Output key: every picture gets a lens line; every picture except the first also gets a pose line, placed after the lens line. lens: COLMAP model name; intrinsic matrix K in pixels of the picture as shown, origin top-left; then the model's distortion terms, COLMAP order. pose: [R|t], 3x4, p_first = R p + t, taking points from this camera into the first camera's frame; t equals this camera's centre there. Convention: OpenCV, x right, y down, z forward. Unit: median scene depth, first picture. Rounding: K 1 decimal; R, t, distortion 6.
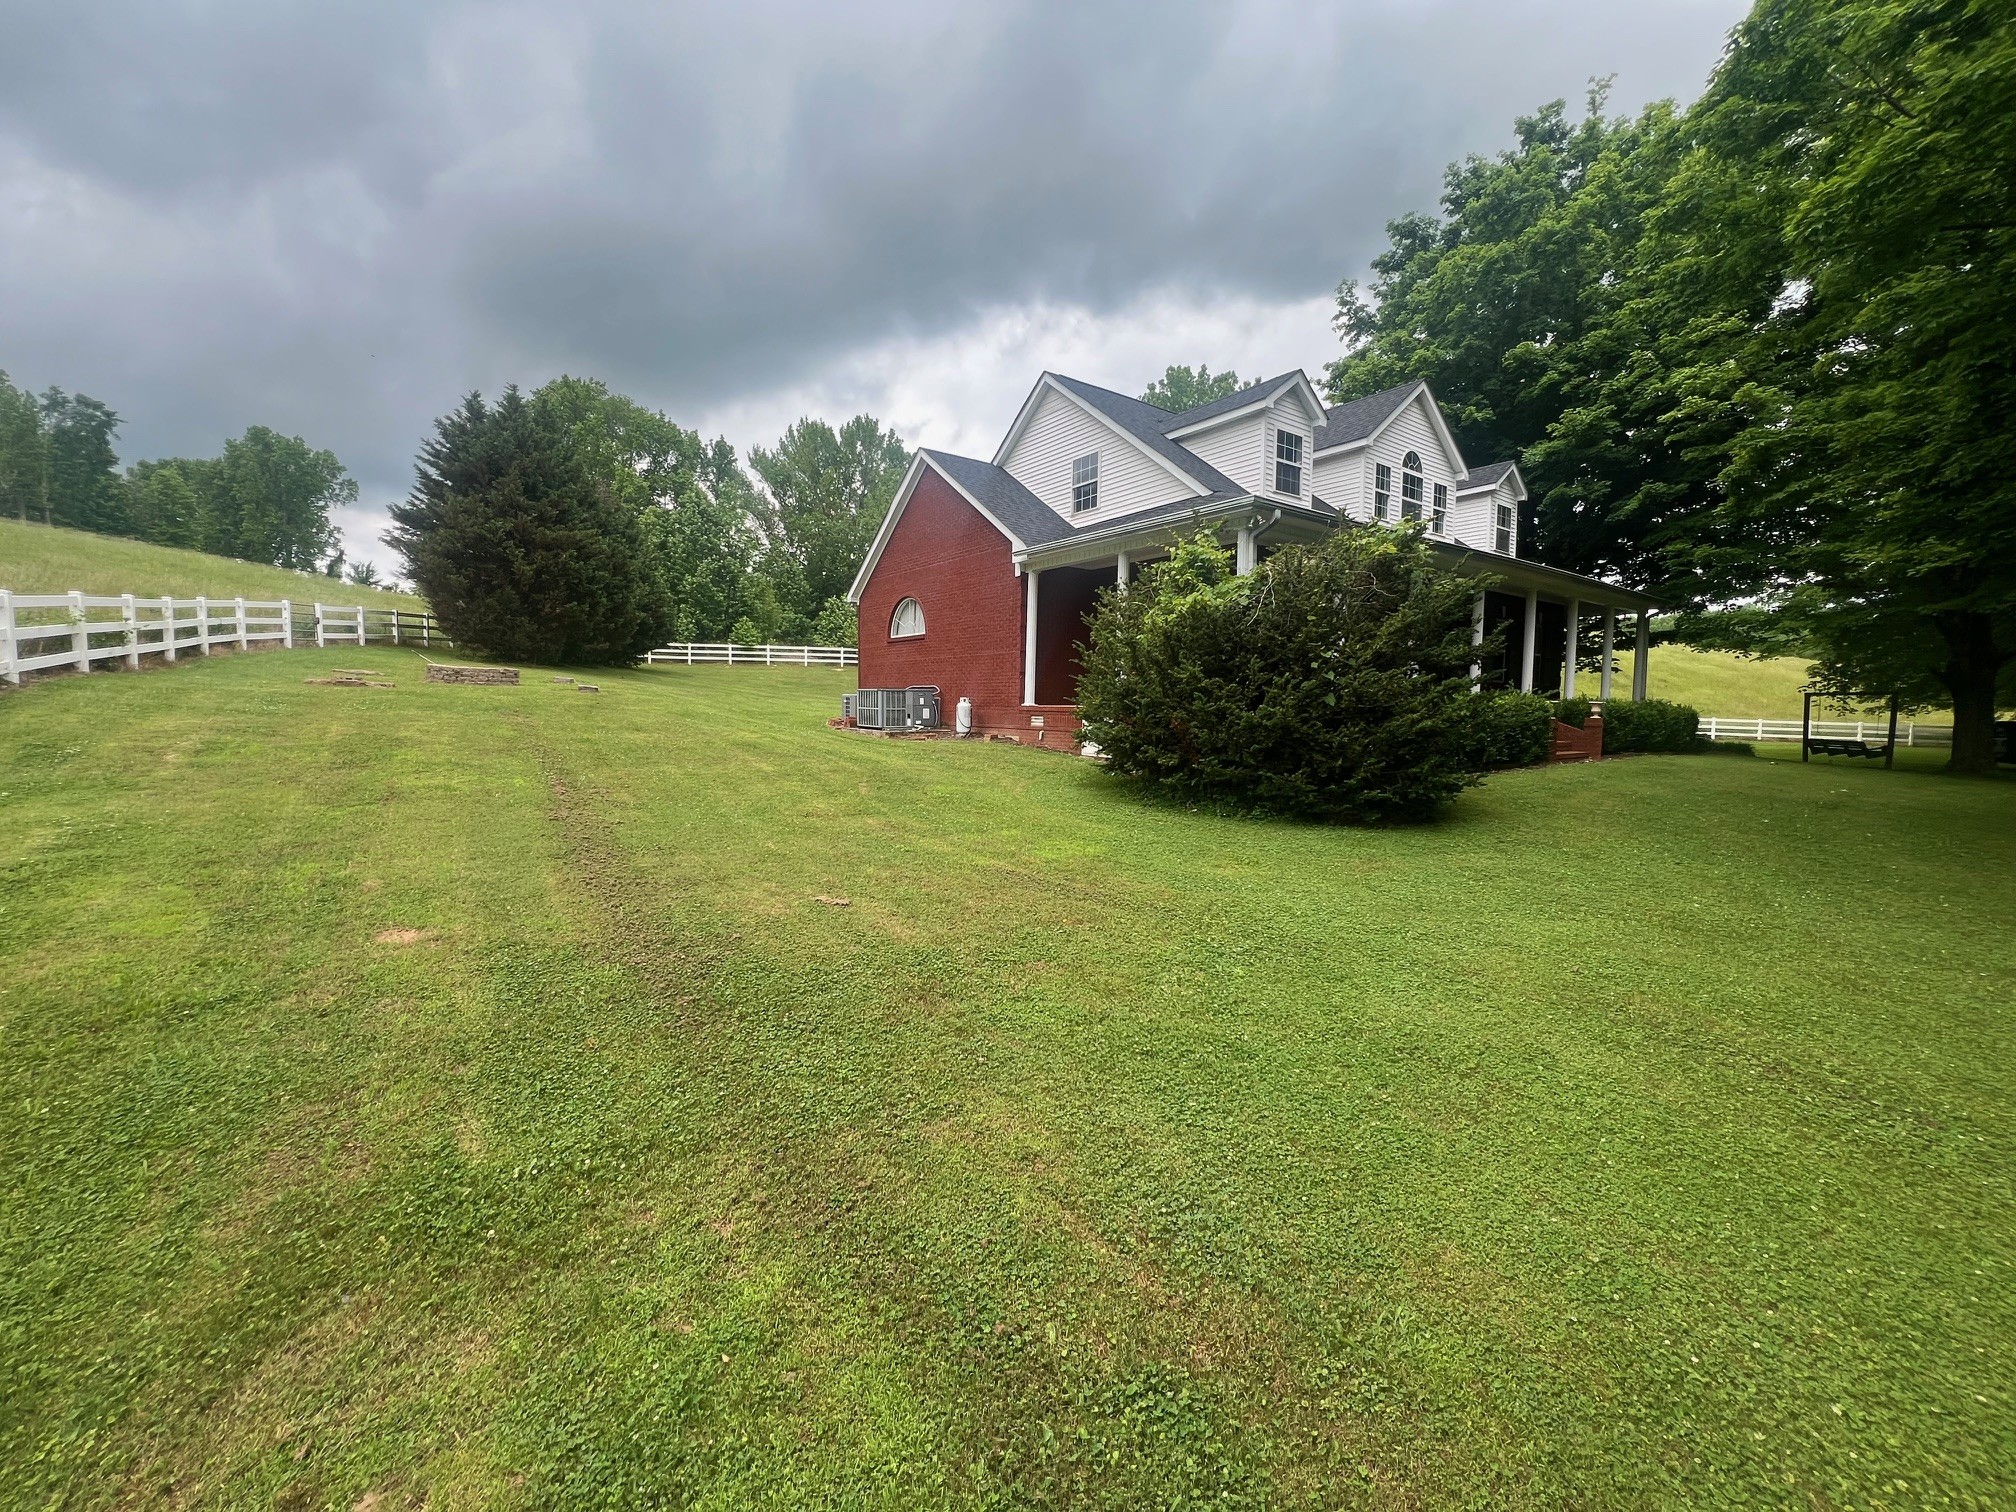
lens RADIAL K [[804.7, 0, 1006.7], [0, 804.7, 753.6], [0, 0, 1]] dist [-0.003845, 0.000878]
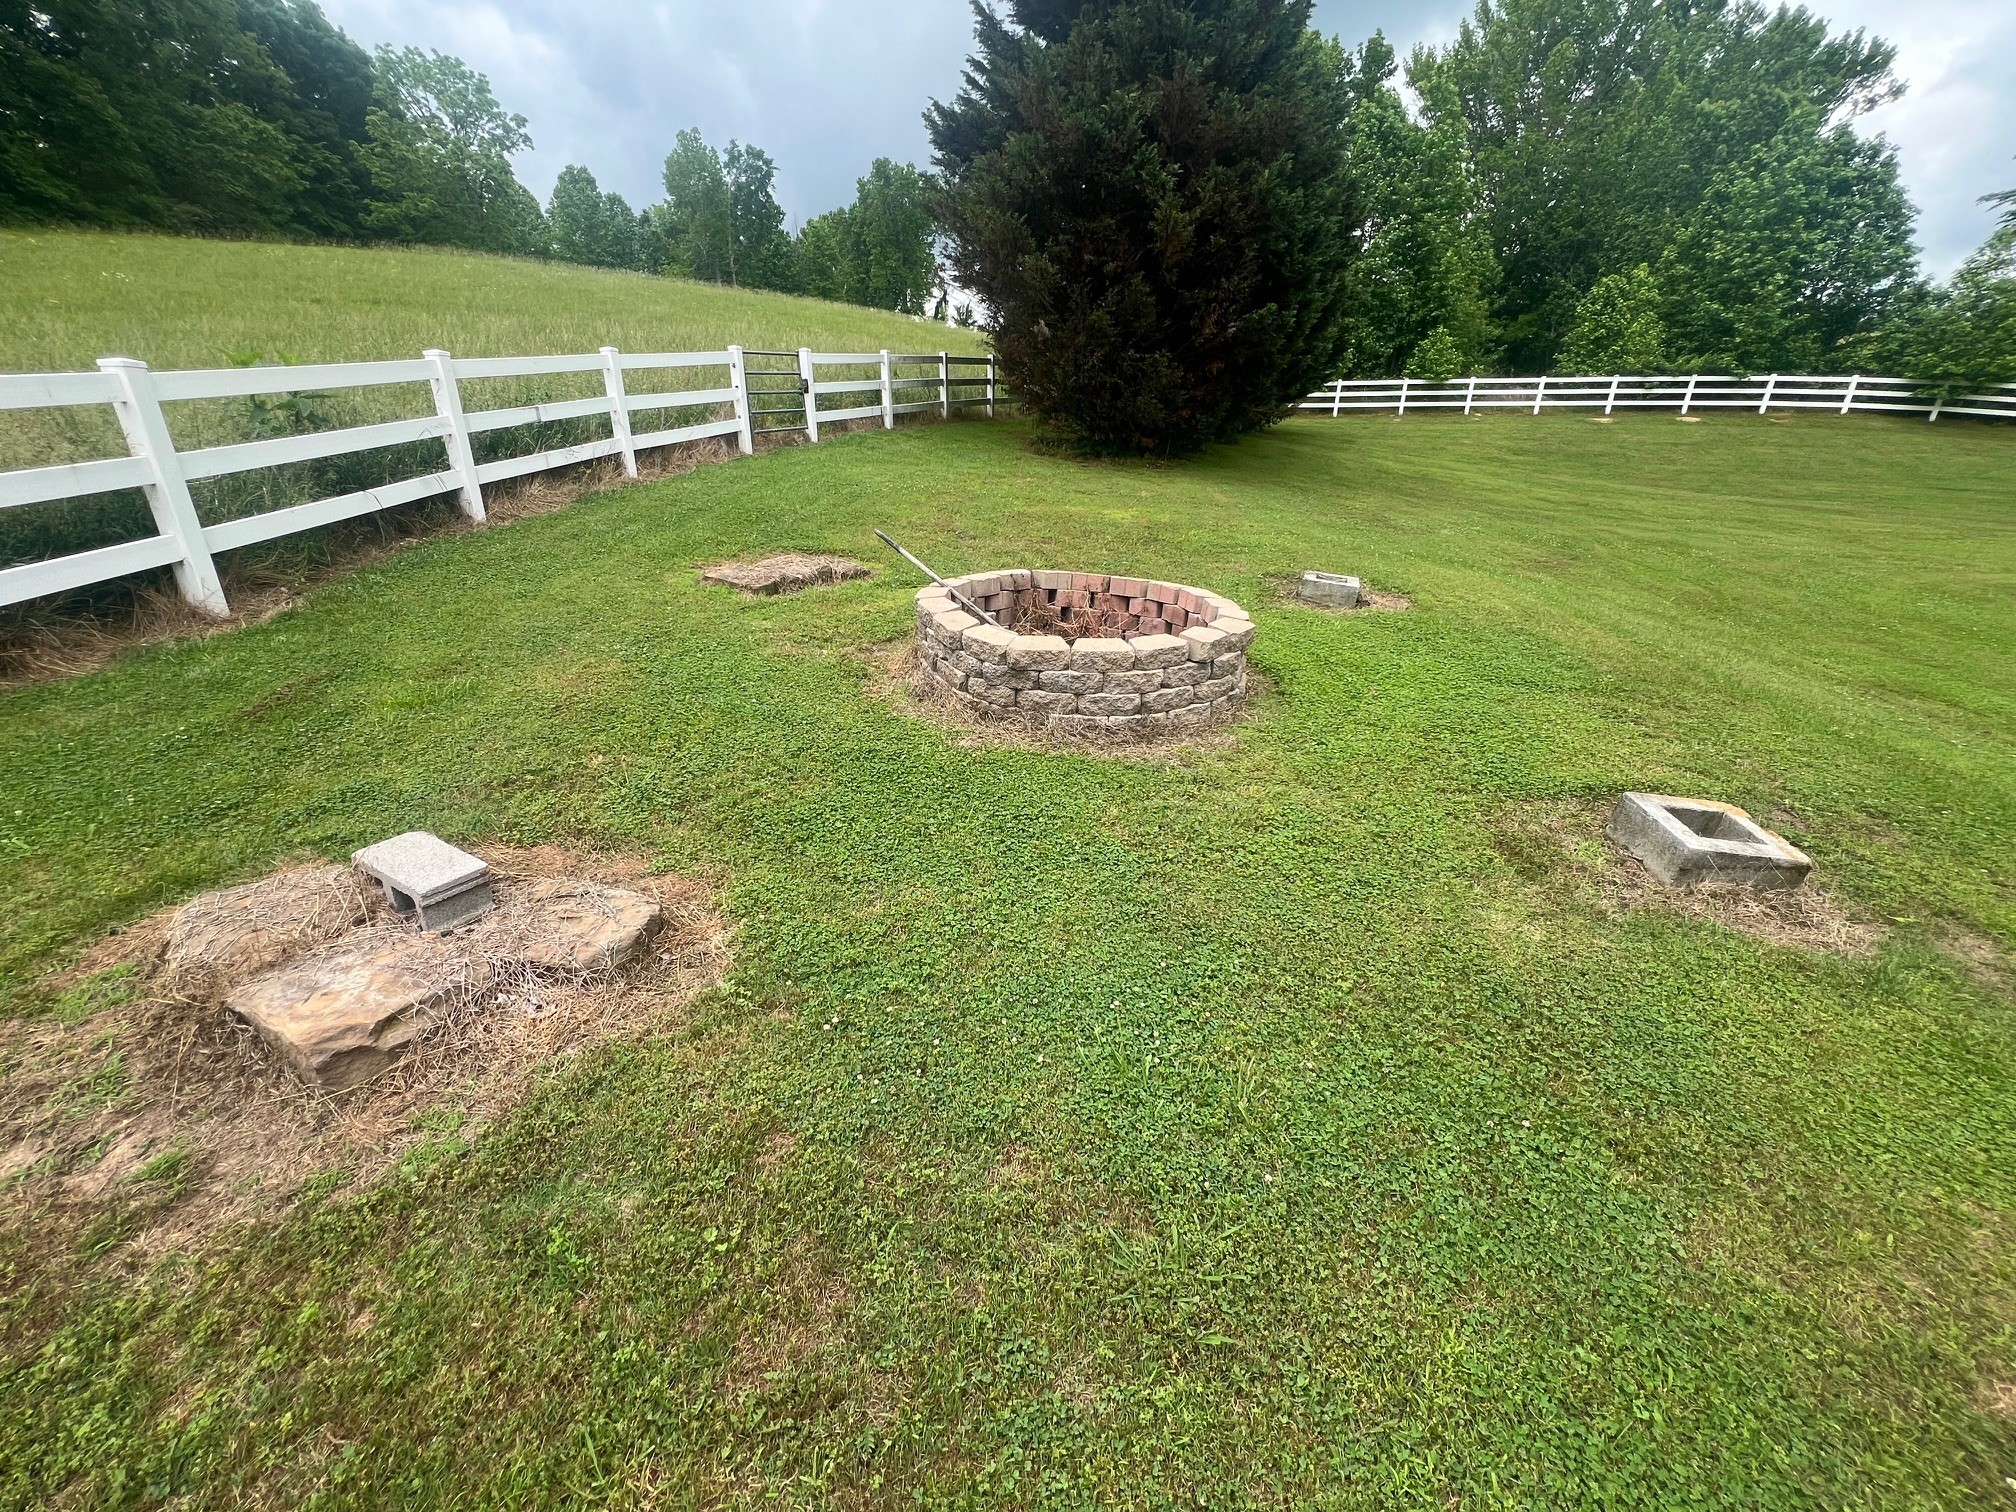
lens RADIAL K [[804.7, 0, 1006.7], [0, 804.7, 753.6], [0, 0, 1]] dist [-0.003845, 0.000878]
pose [[0.807450, 0.210392, -0.551145, -0.196289], [-0.031124, 0.948135, 0.316339, -0.050684], [0.589115, -0.238274, 0.772120, 0.288497]]
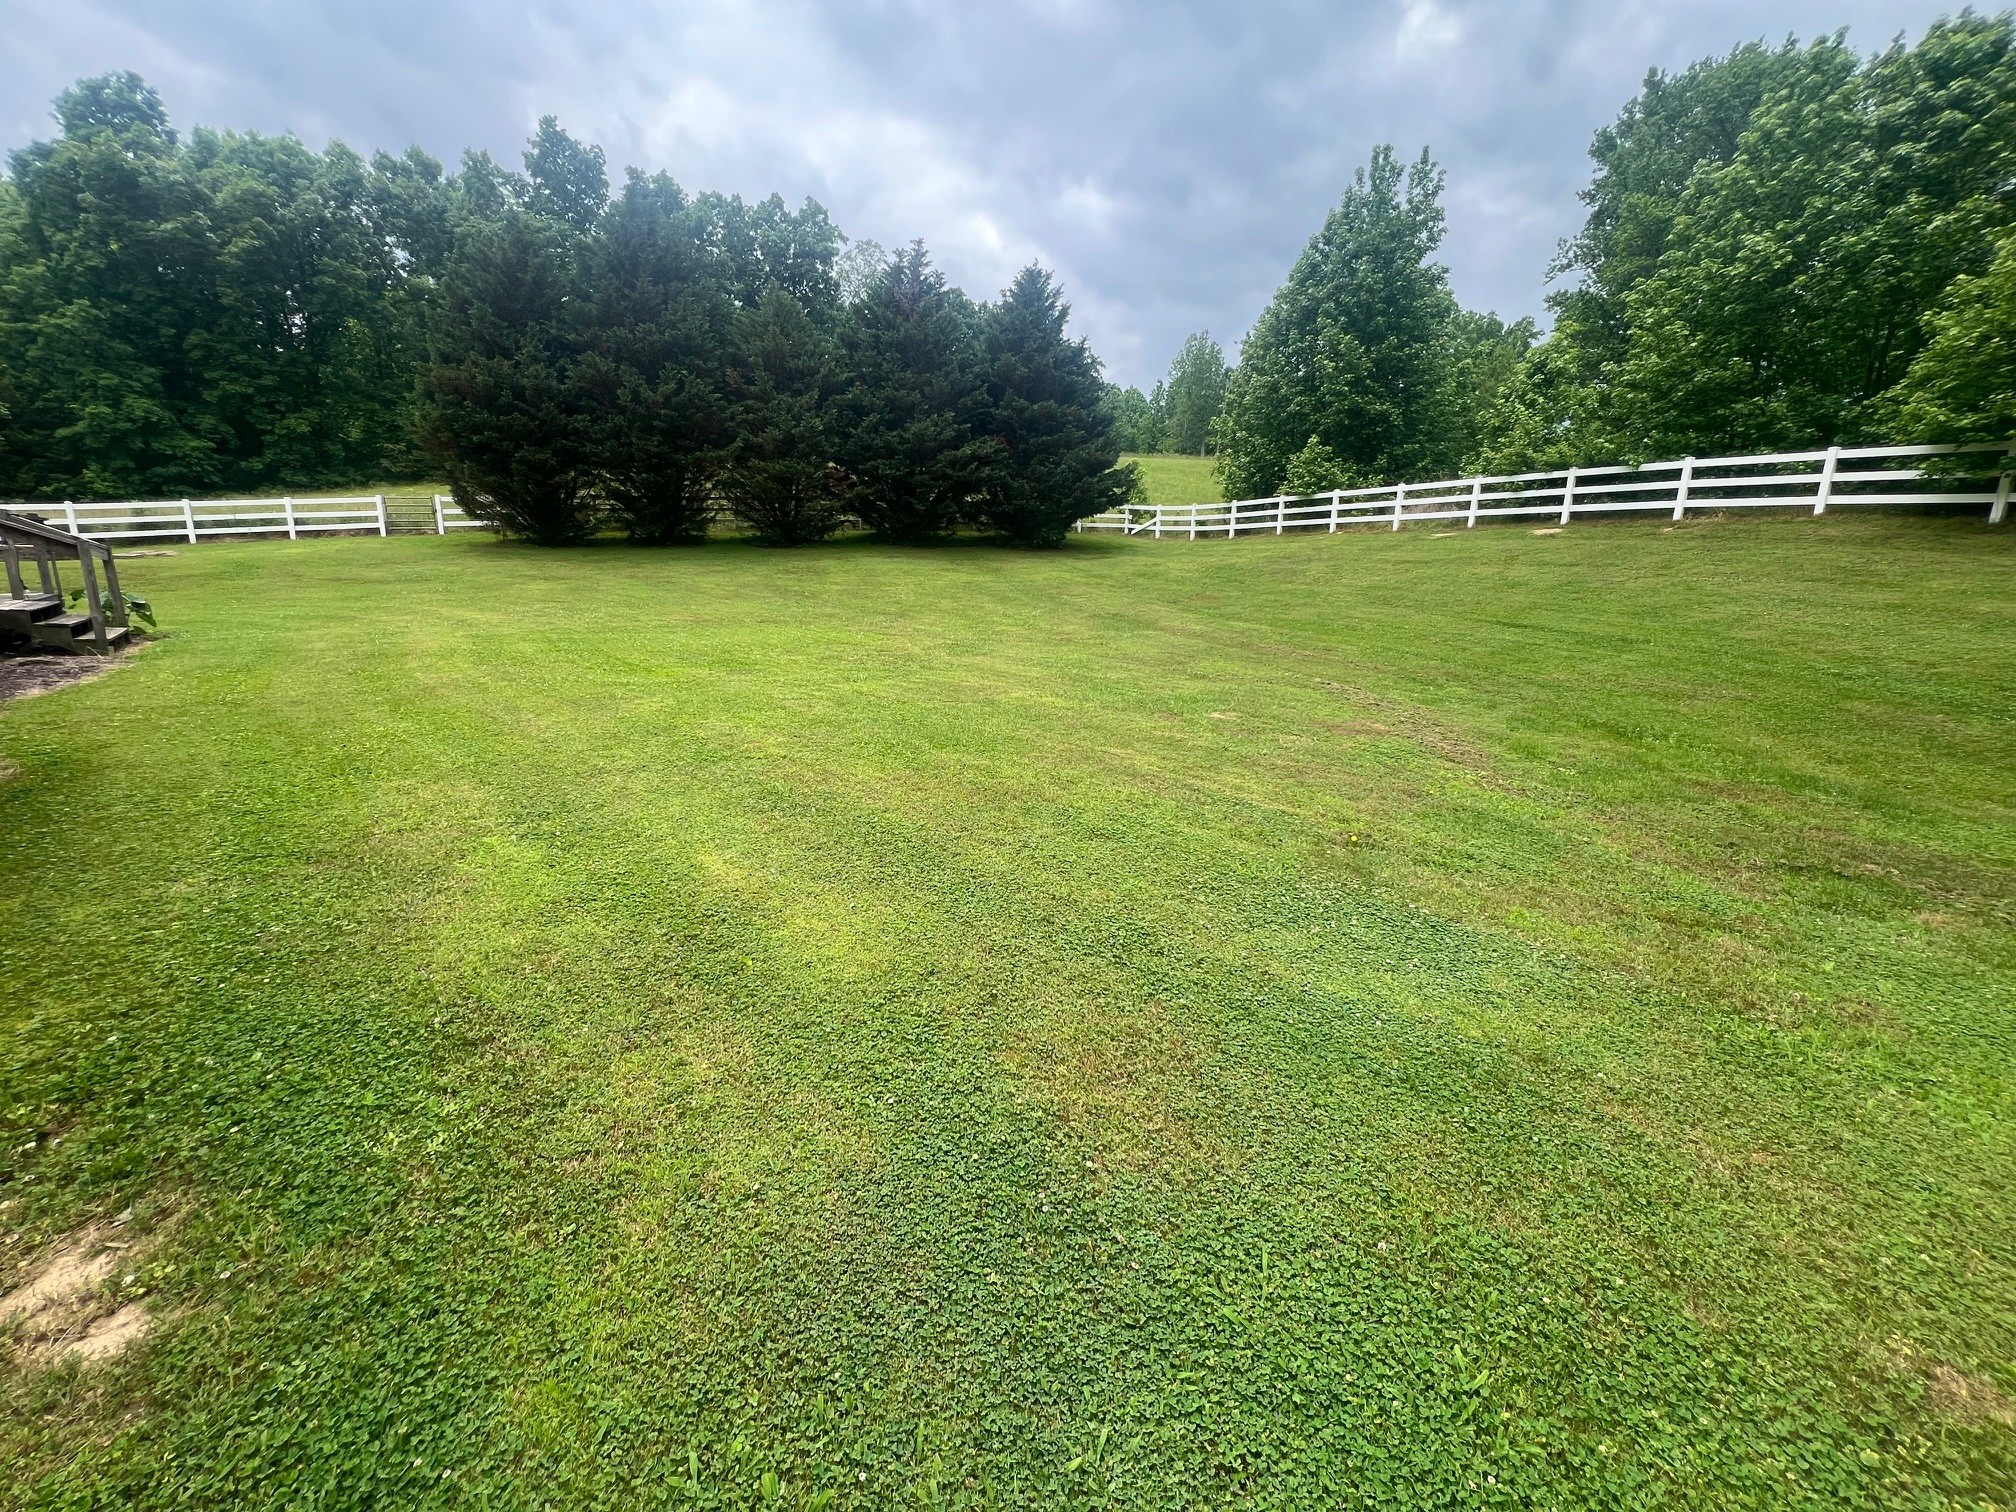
lens RADIAL K [[804.7, 0, 1006.7], [0, 804.7, 753.6], [0, 0, 1]] dist [-0.003845, 0.000878]
pose [[0.113017, 0.212065, -0.970698, 0.192575], [-0.090564, 0.975090, 0.202481, -0.061481], [0.989457, 0.065026, 0.129408, 0.771385]]
